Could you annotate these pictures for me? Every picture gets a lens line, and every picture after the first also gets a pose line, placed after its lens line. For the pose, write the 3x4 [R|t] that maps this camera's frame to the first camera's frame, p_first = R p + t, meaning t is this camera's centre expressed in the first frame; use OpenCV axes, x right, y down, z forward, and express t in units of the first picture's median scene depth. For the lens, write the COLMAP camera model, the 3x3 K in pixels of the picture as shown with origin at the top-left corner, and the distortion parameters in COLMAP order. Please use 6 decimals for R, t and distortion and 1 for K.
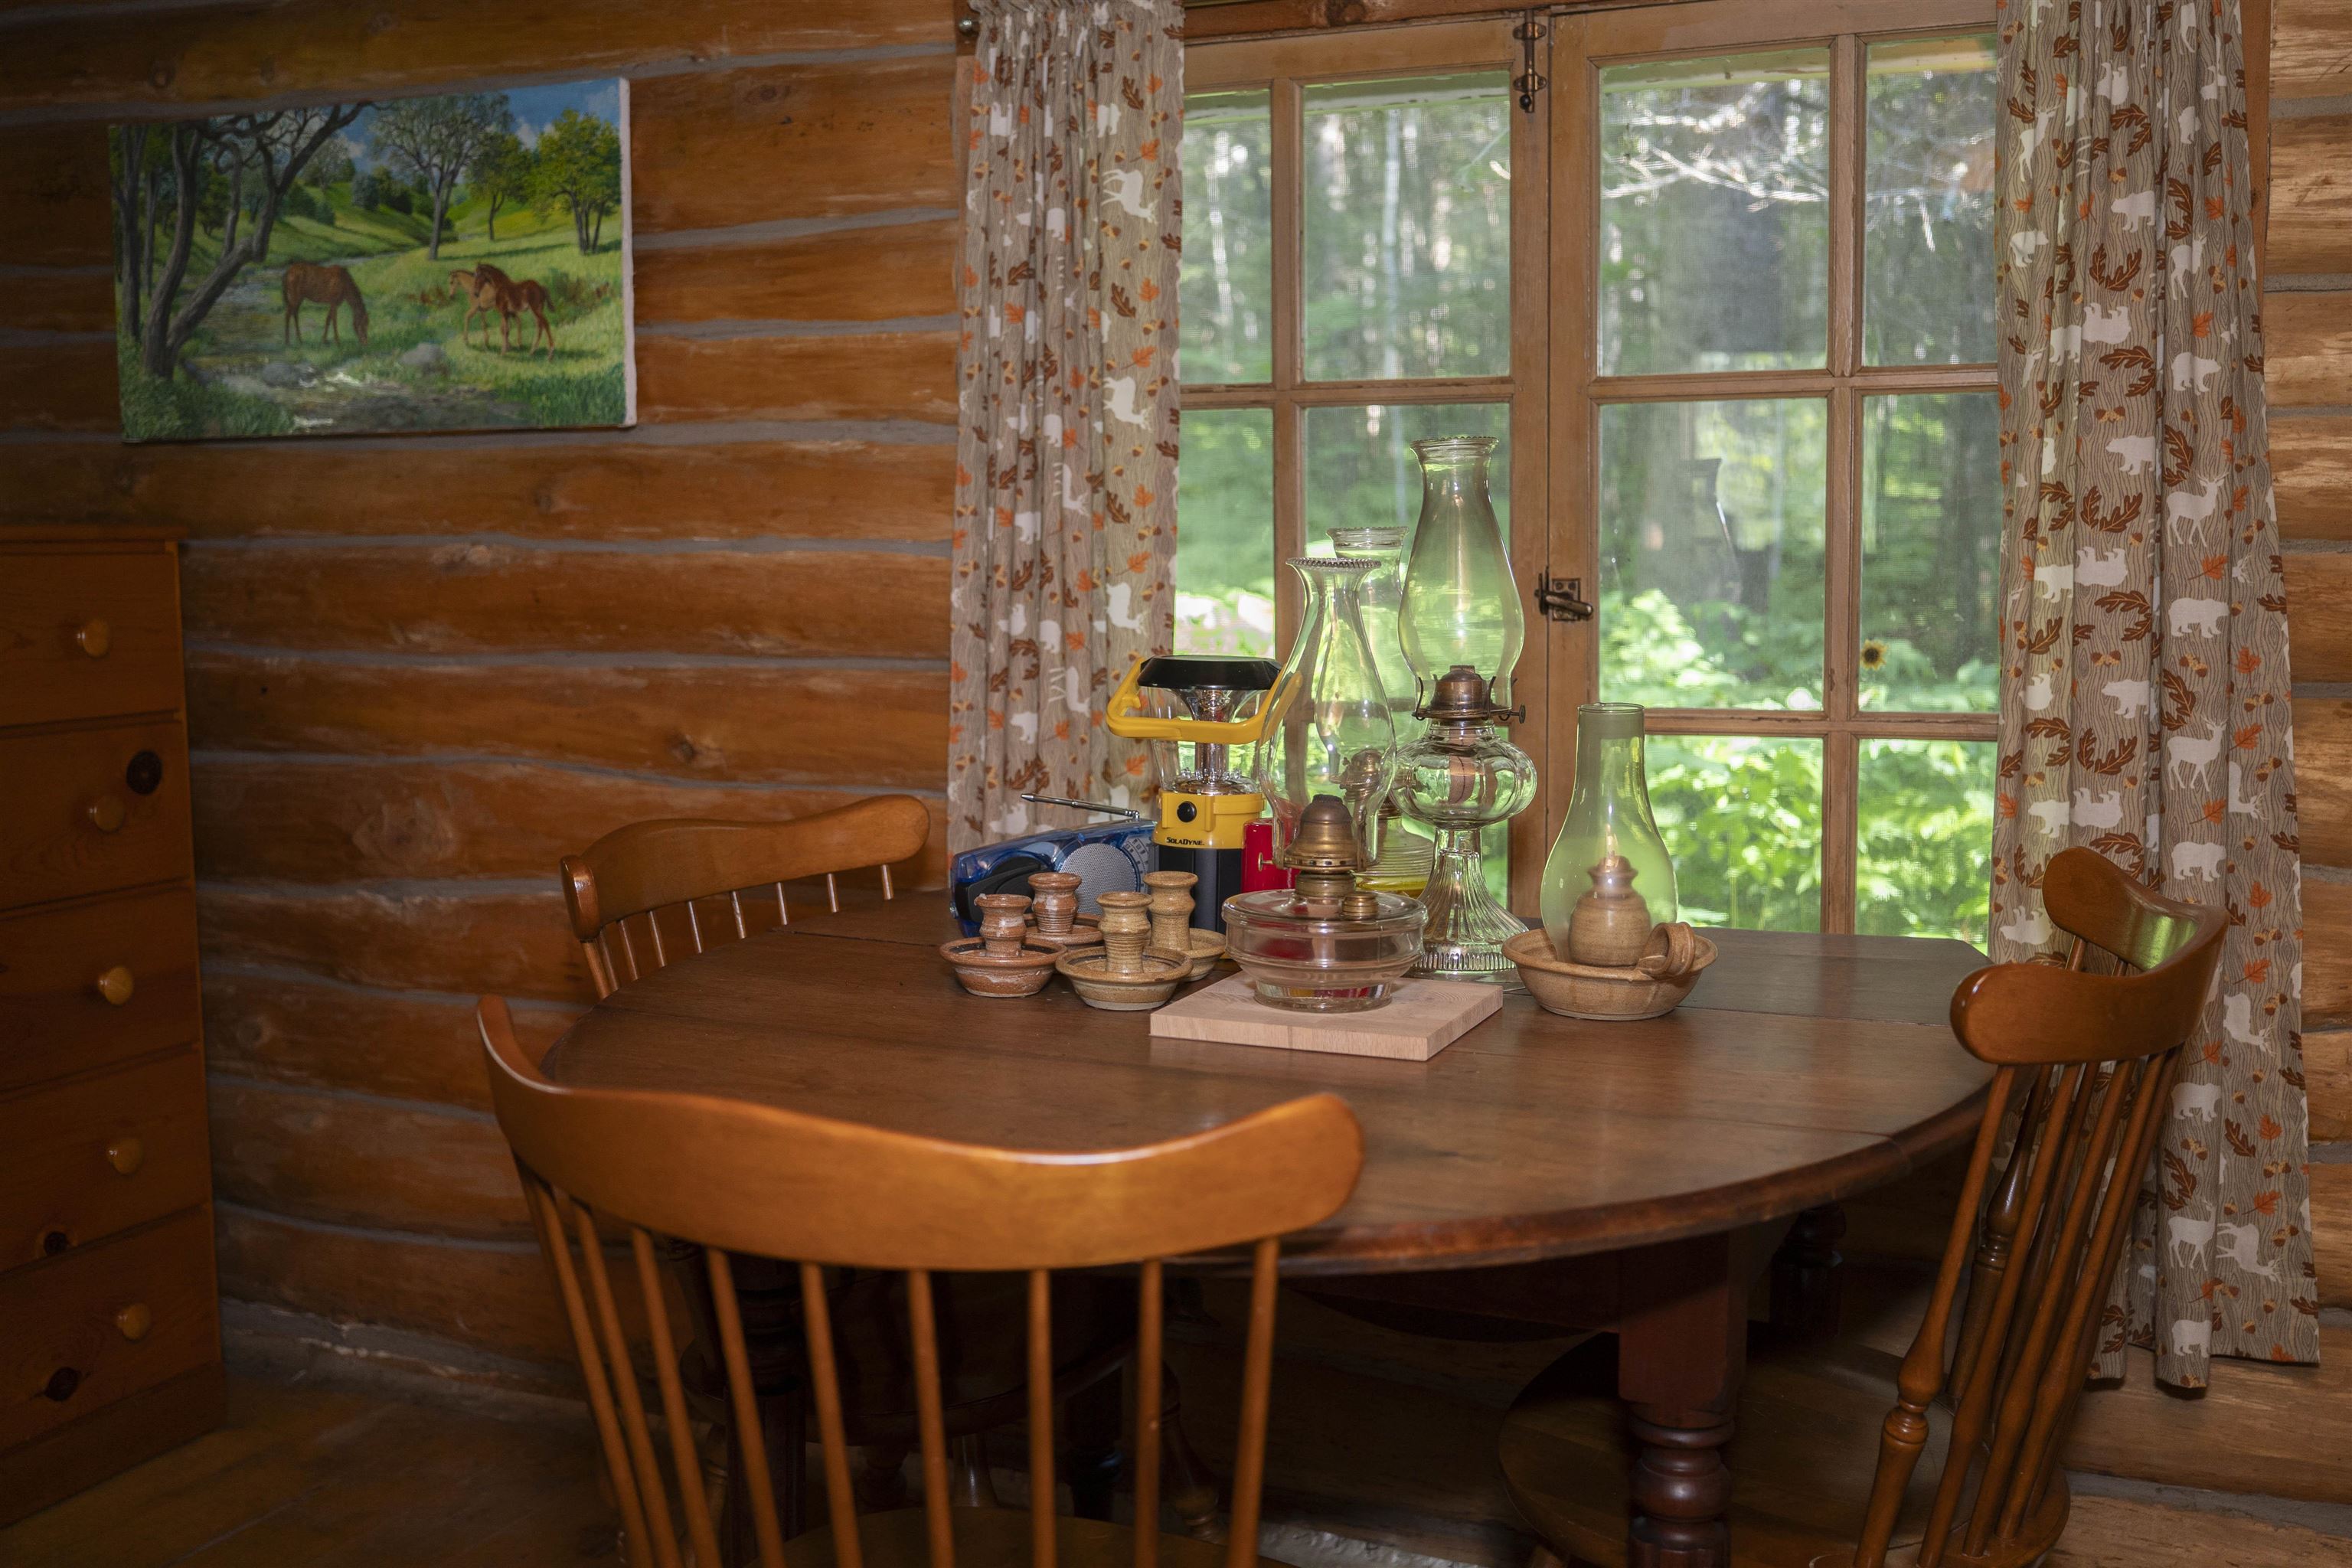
lens RADIAL K [[2376.3, 0, 1165.2], [0, 2376.3, 738.2], [0, 0, 1]] dist [-0.053487, 0.022216]
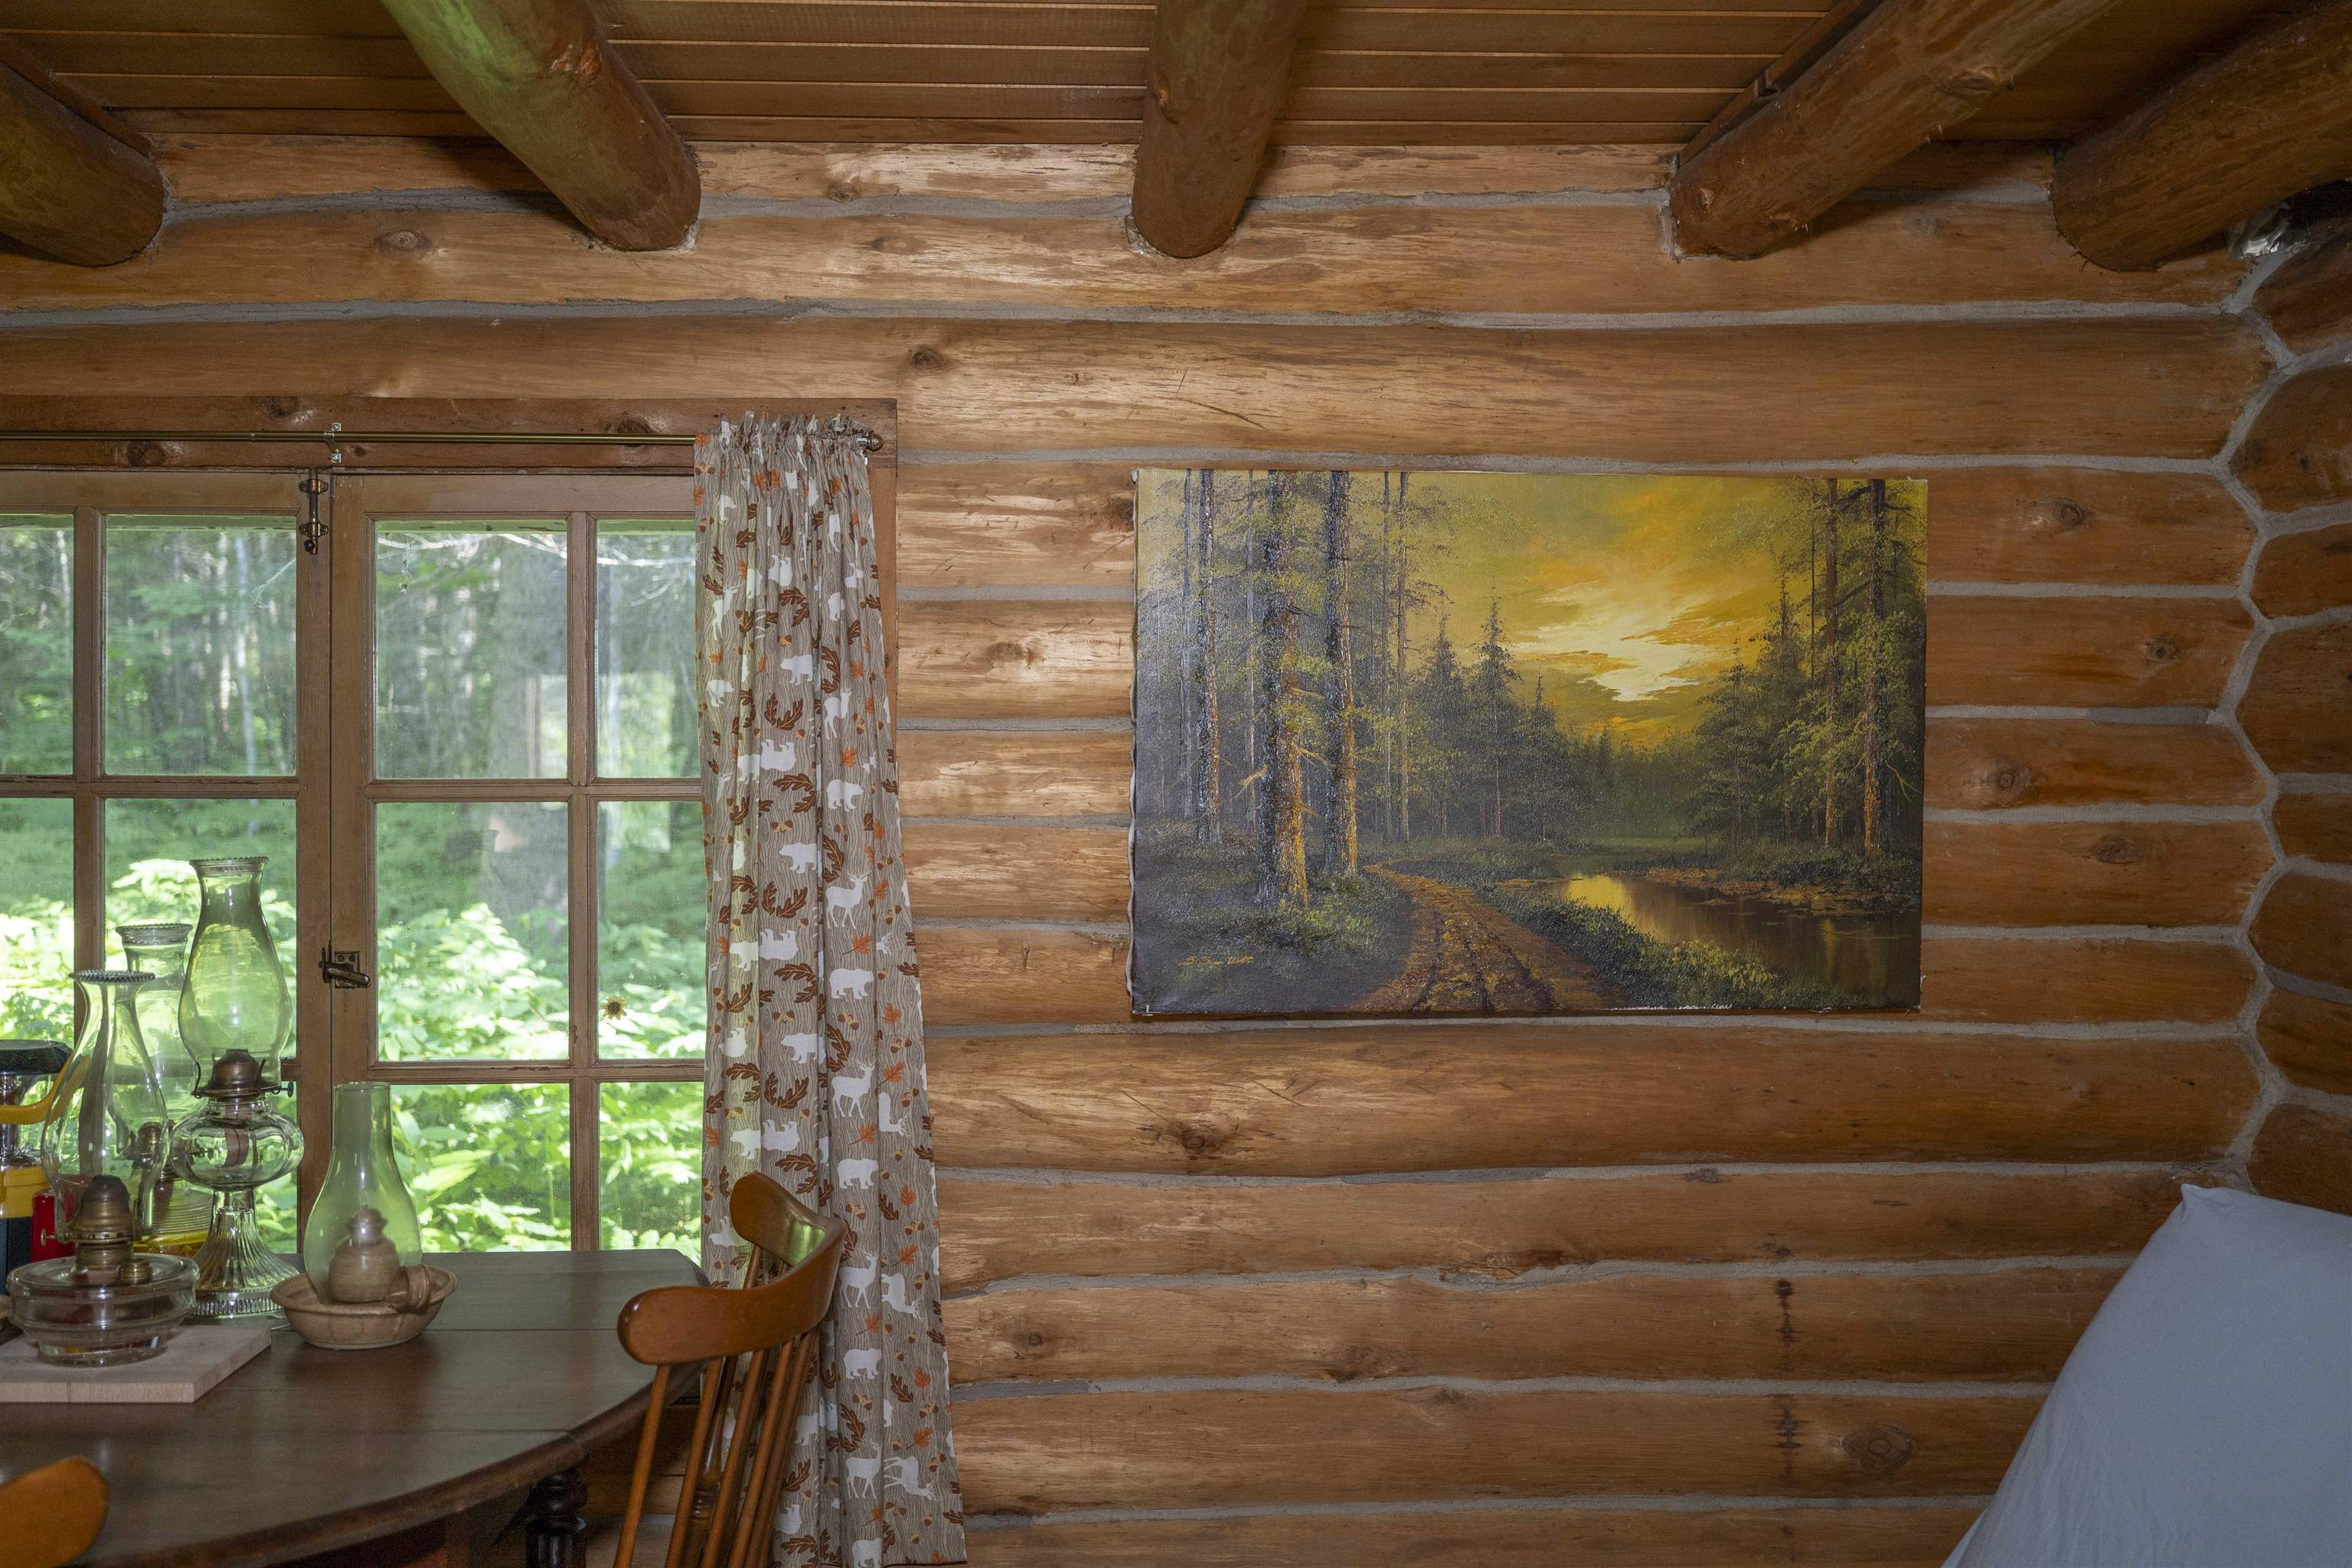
lens RADIAL K [[2330.7, 0, 1184.8], [0, 2330.7, 768.9], [0, 0, 1]] dist [-0.053247, 0.014763]
pose [[0.889324, 0.011326, 0.457137, 0.017729], [0.032007, 0.995700, -0.086937, -0.051150], [-0.456156, 0.091947, 0.885137, -0.219060]]
